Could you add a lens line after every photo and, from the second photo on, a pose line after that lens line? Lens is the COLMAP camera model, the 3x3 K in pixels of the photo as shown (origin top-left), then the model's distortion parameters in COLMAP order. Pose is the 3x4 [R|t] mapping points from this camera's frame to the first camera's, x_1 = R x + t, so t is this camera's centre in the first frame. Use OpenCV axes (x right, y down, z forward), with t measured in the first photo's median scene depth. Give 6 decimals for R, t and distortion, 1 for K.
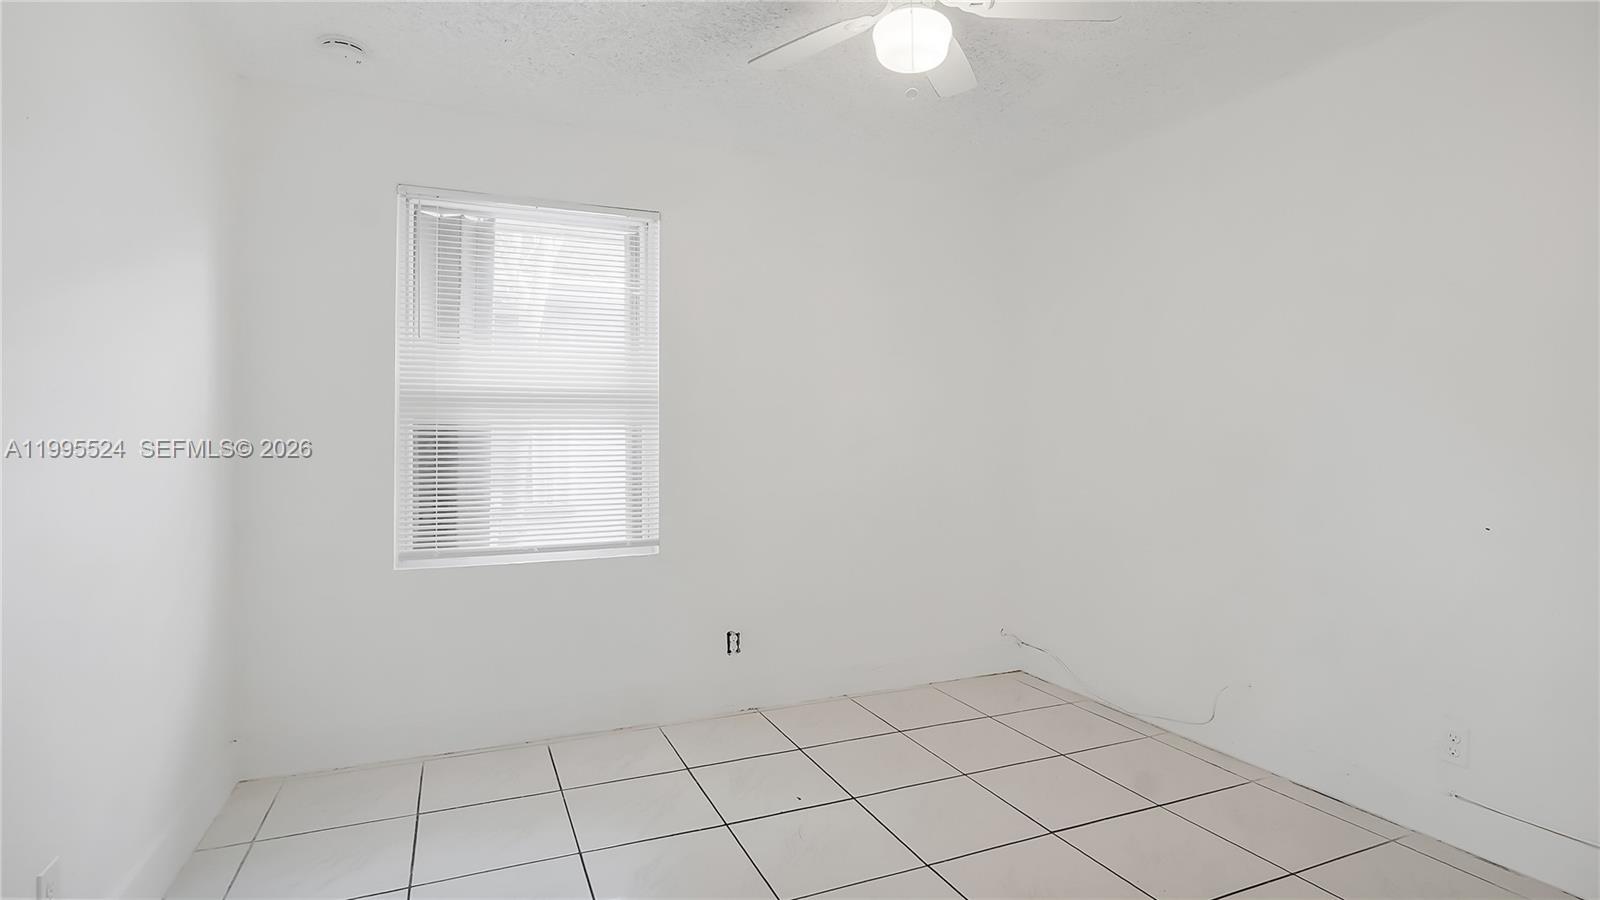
lens RADIAL K [[772.2, 0, 789.5], [0, 772.2, 428.9], [0, 0, 1]] dist [-0.006207, 0.003495]
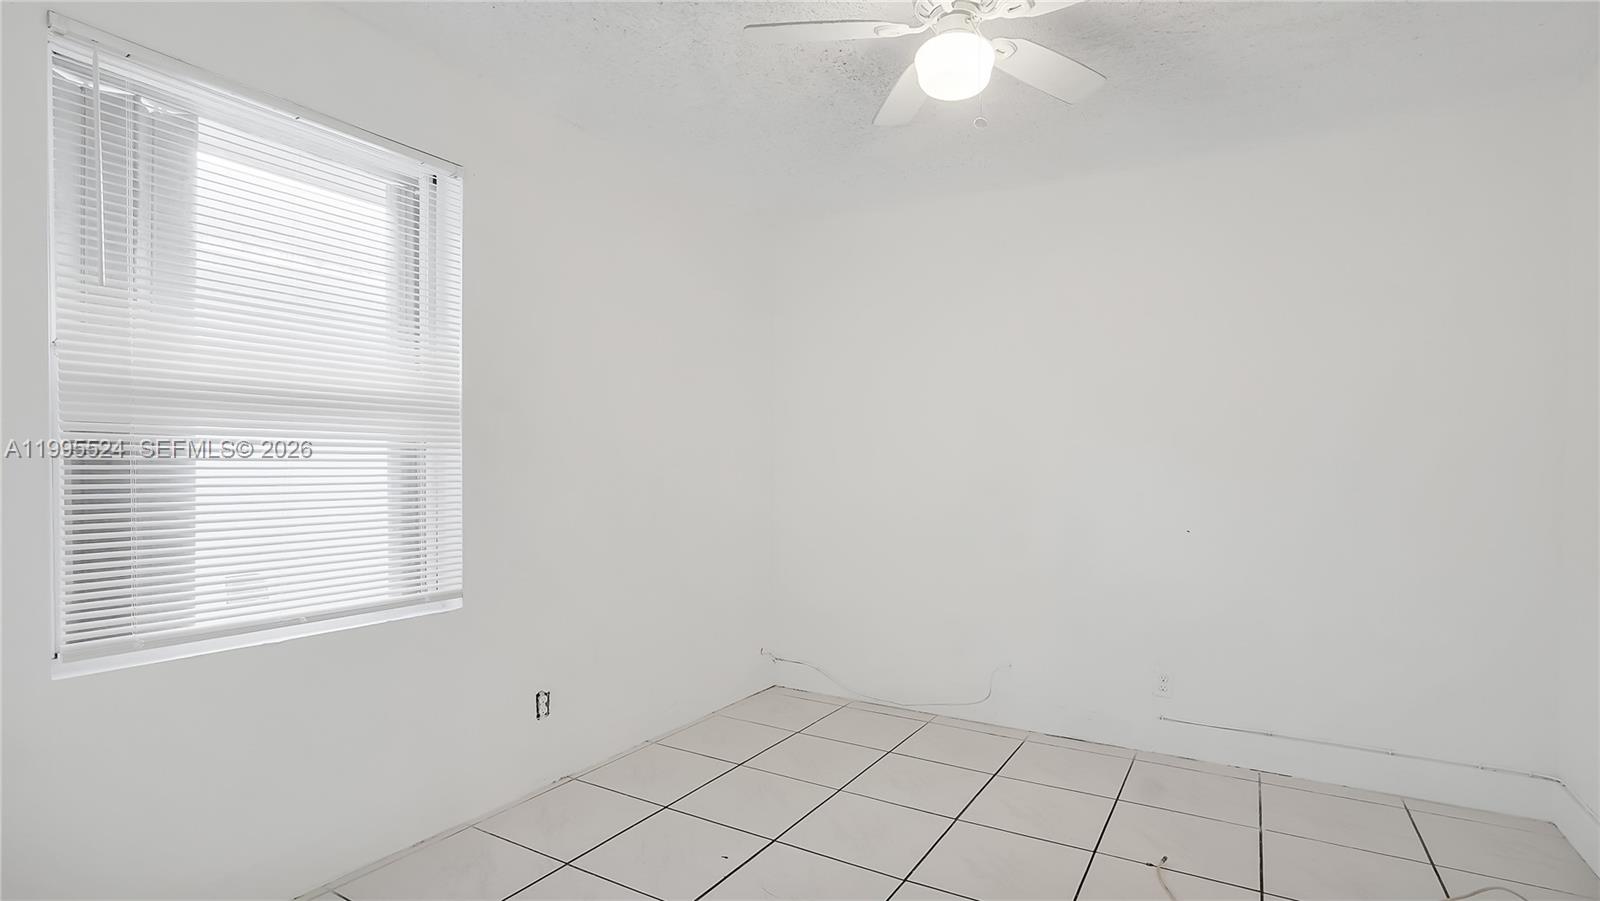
lens RADIAL K [[772.2, 0, 785.2], [0, 772.2, 478.7], [0, 0, 1]] dist [-0.006207, 0.003495]
pose [[0.815674, -0.003986, 0.578498, -0.350944], [-0.014884, 0.999501, 0.027874, 0.004273], [-0.578320, -0.031346, 0.815207, 0.176957]]
